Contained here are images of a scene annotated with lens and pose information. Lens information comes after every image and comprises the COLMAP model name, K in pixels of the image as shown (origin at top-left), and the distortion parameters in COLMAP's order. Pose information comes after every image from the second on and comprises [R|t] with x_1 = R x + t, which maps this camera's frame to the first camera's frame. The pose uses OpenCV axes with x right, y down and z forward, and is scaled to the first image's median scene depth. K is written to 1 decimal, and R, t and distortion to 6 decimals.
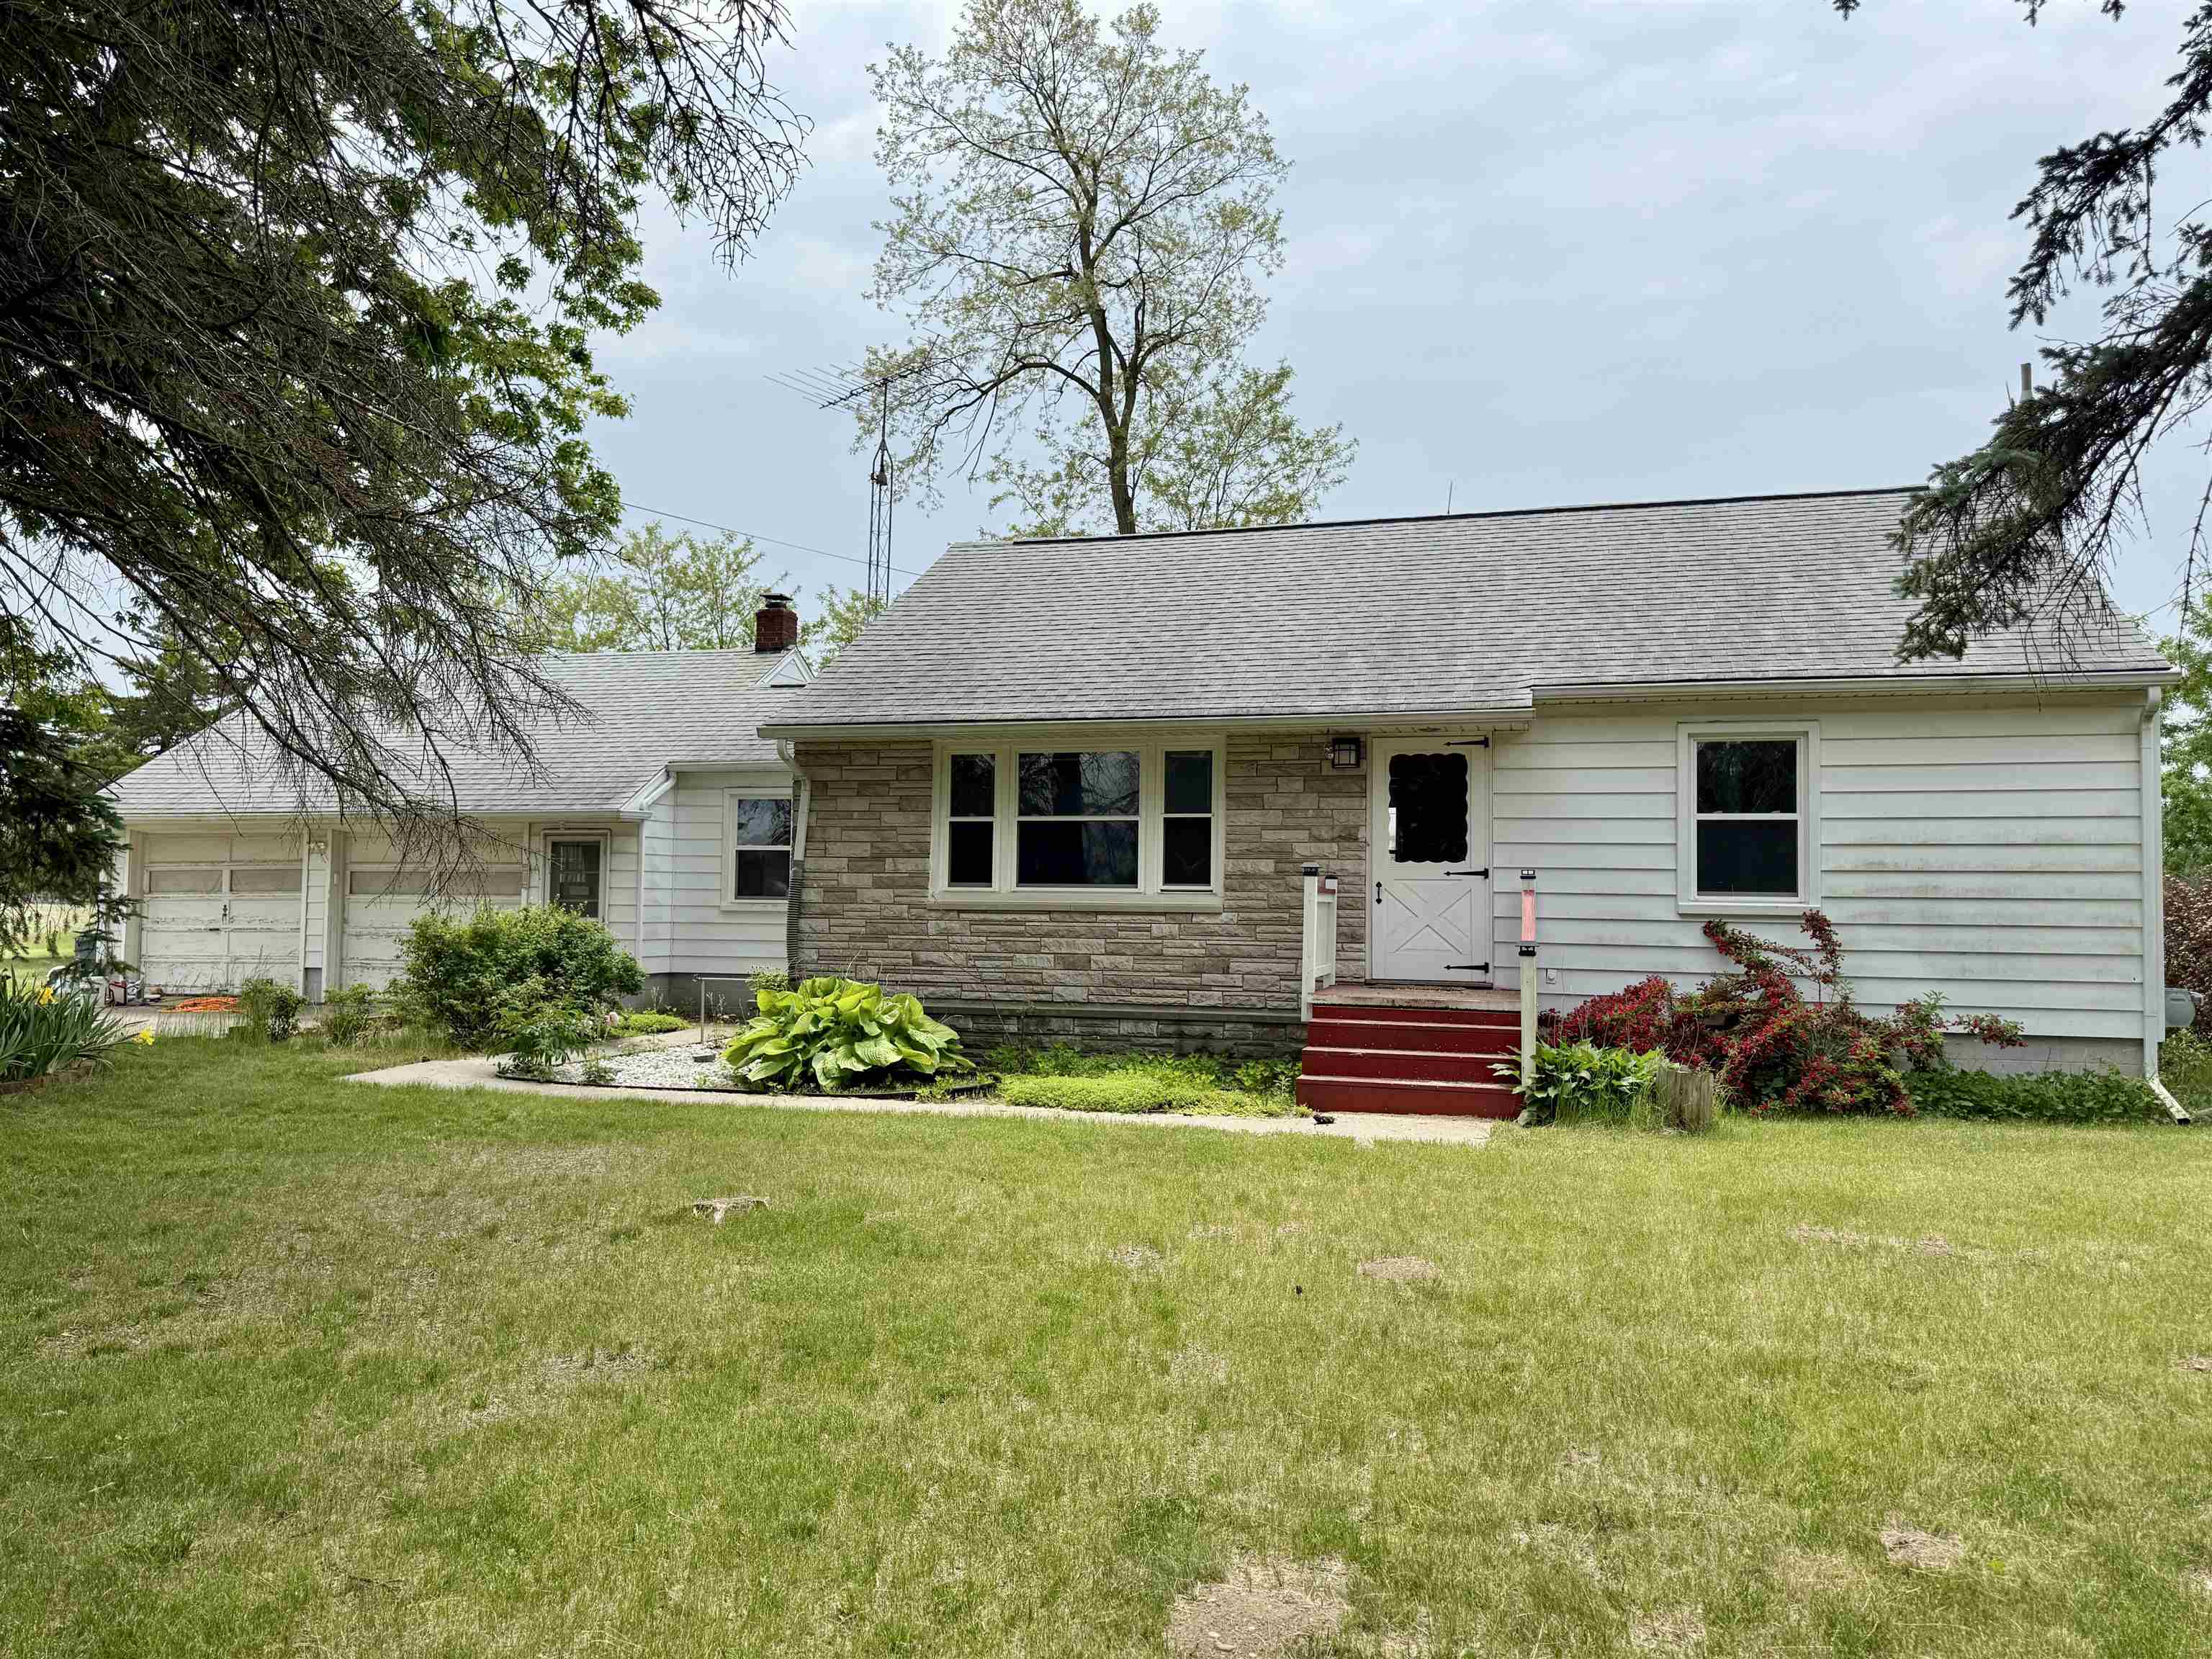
lens RADIAL K [[1549.4, 0, 1100.0], [0, 1549.4, 835.4], [0, 0, 1]] dist [0.096001, -0.006671]
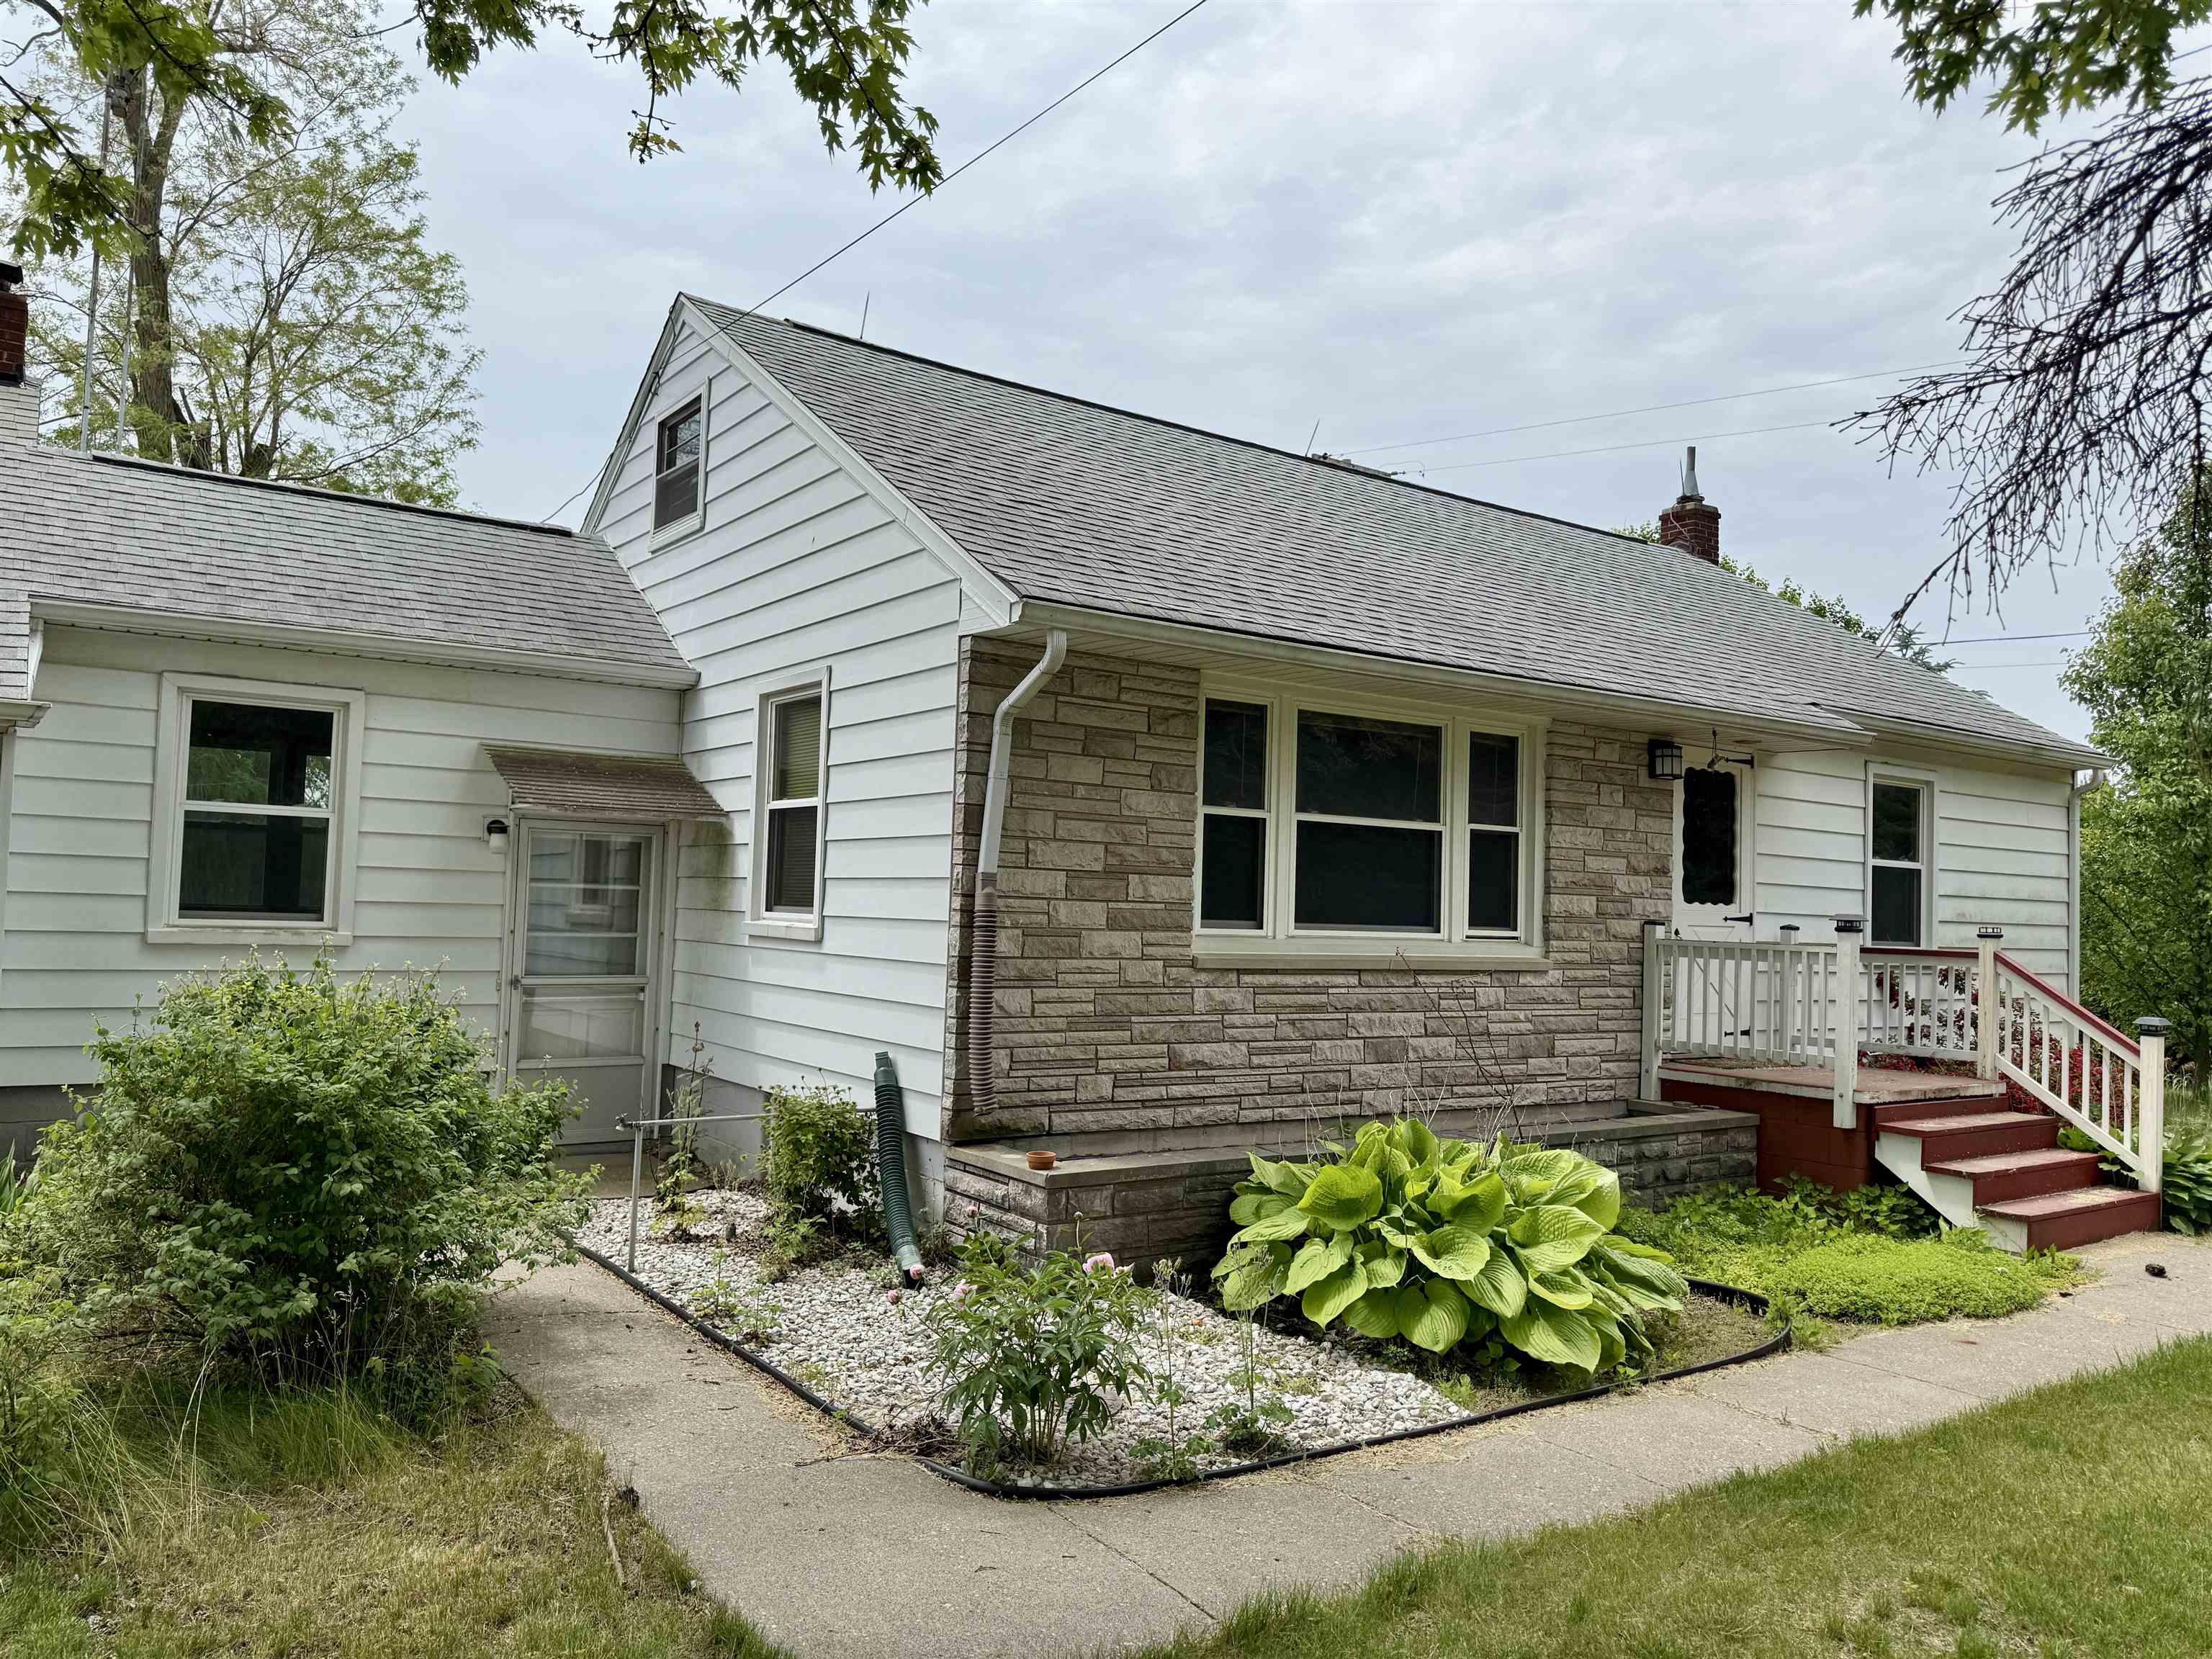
lens RADIAL K [[1549.4, 0, 1090.3], [0, 1549.4, 827.2], [0, 0, 1]] dist [0.096001, -0.006671]
pose [[0.632201, 0.047880, 0.773324, -0.582370], [-0.055687, 0.998315, -0.016285, 0.007980], [-0.772801, -0.032769, 0.633802, 0.686338]]
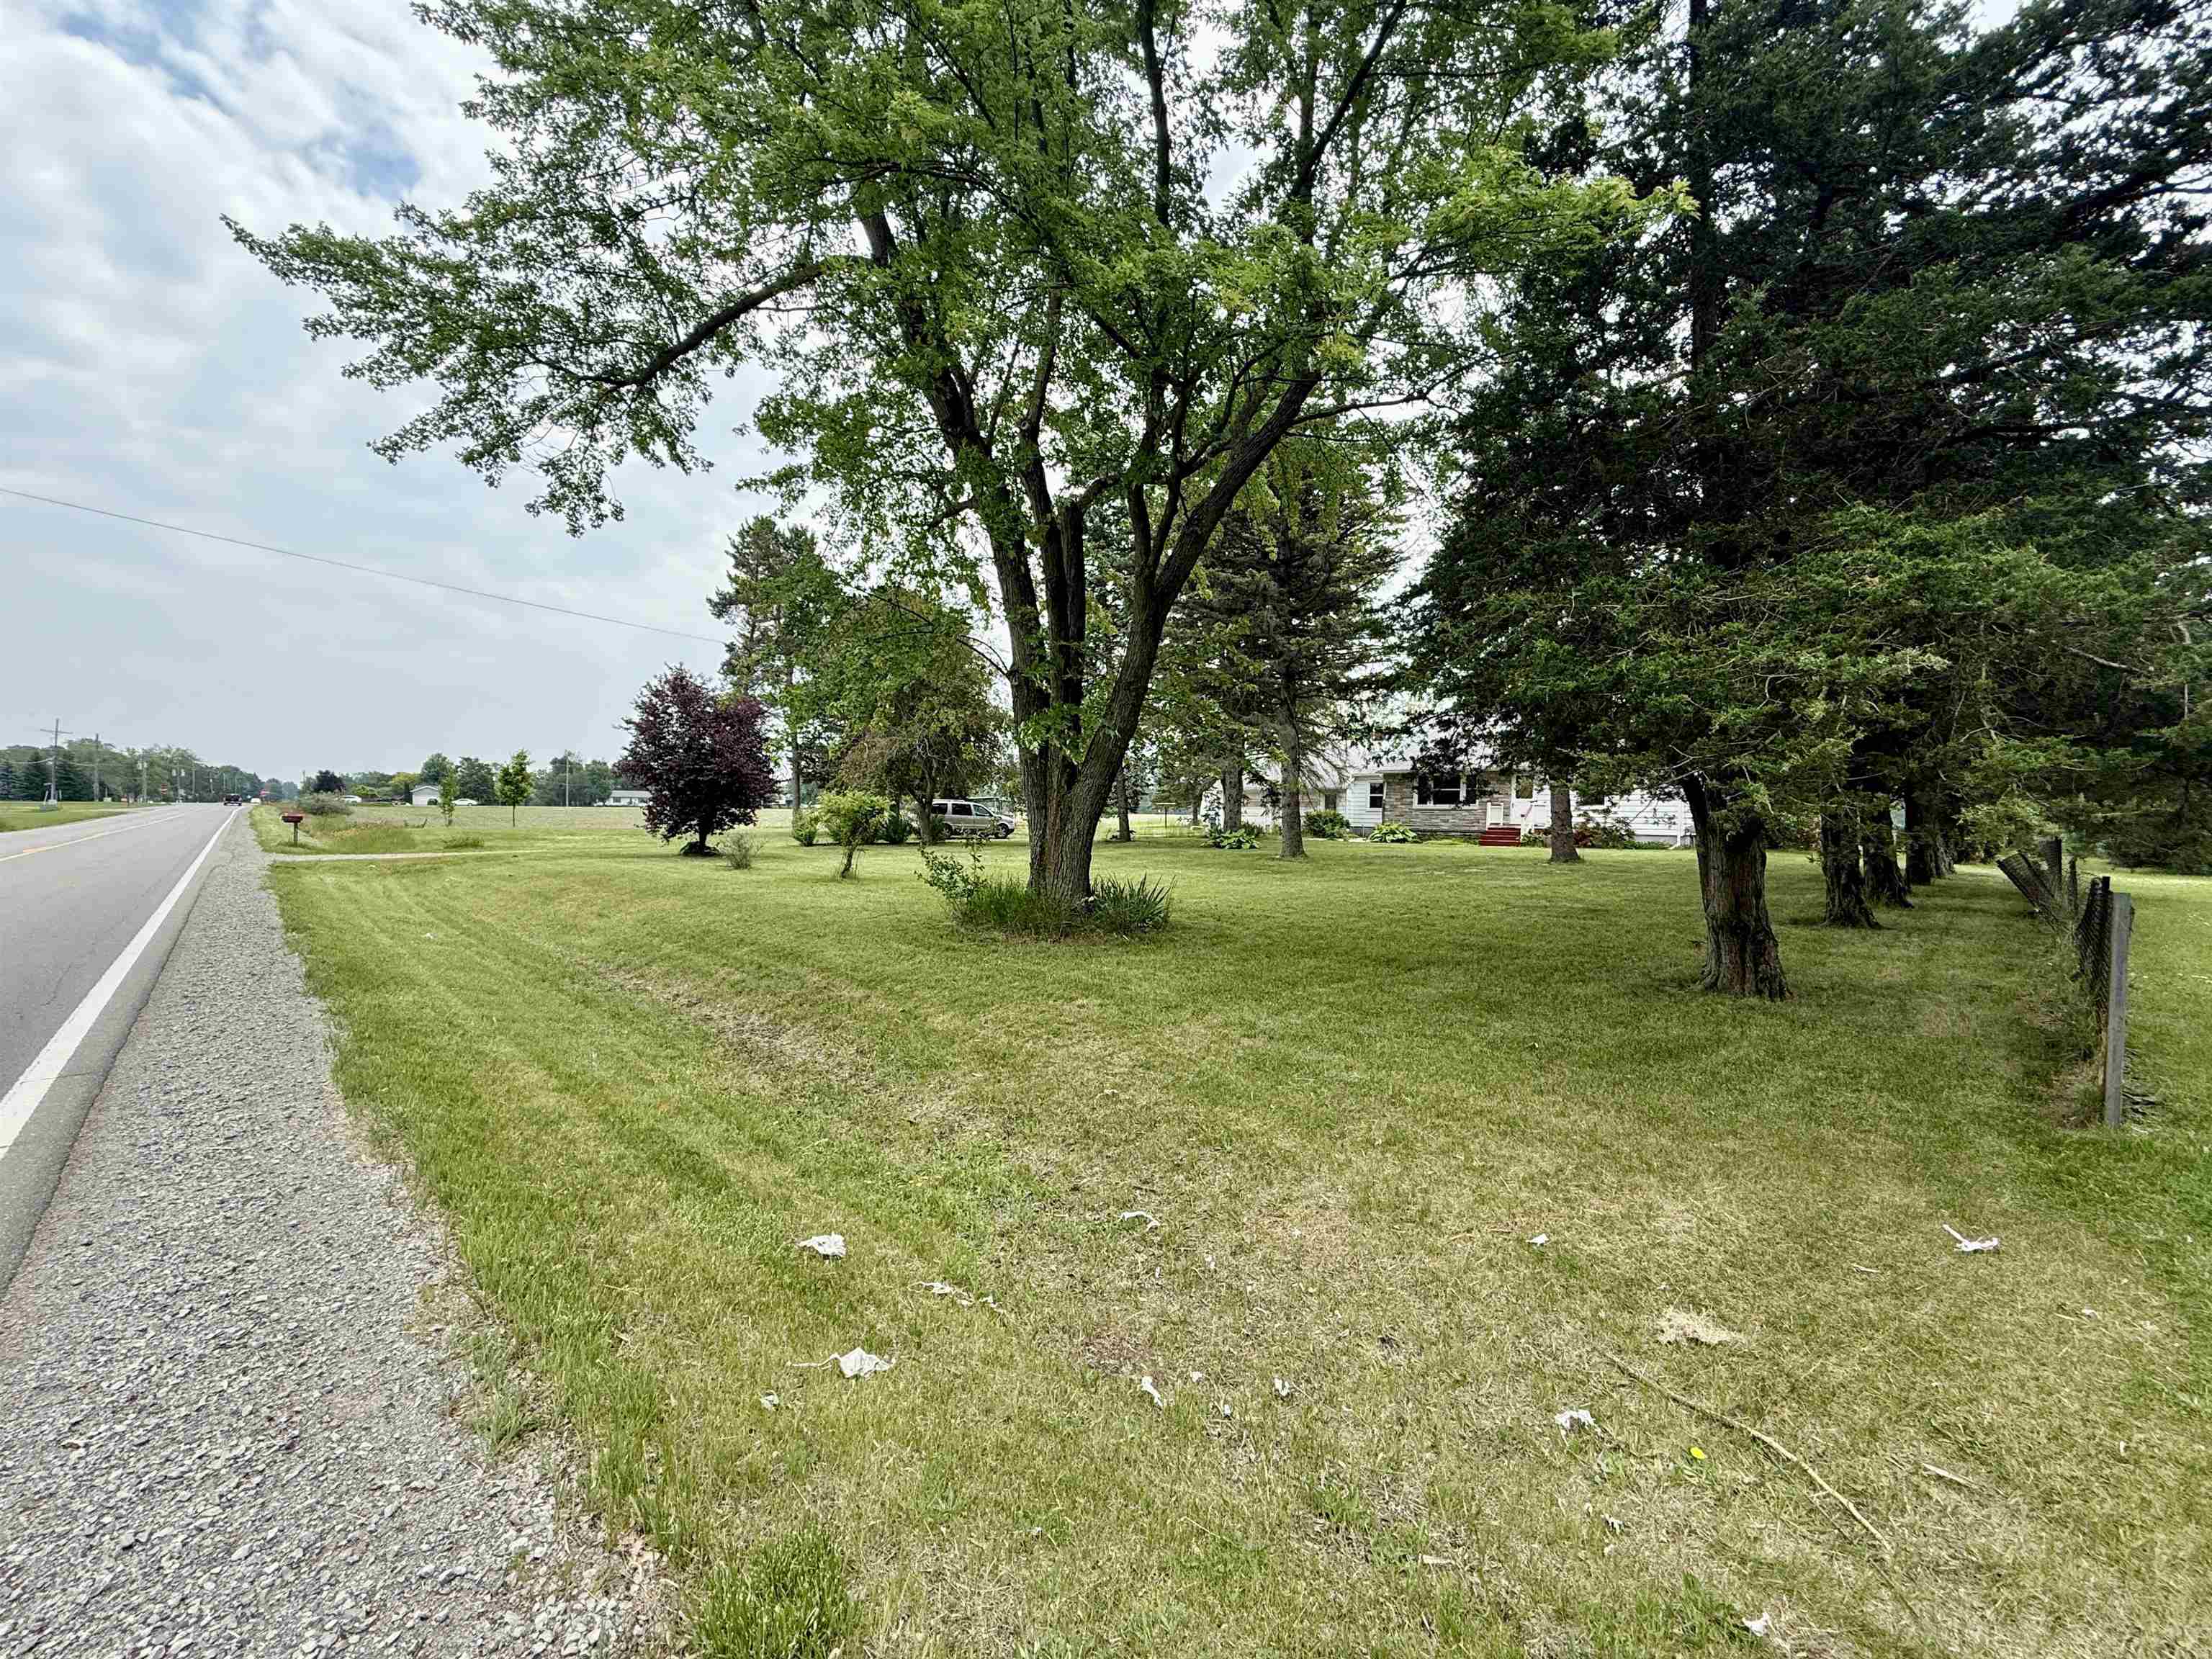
lens RADIAL K [[886.8, 0, 1103.9], [0, 886.8, 819.2], [0, 0, 1]] dist [0.000151, 0.000001]
pose [[0.871183, 0.001094, -0.490957, 0.392253], [0.026974, 0.998380, 0.050088, -0.081285], [0.490217, -0.056879, 0.869743, -1.783985]]
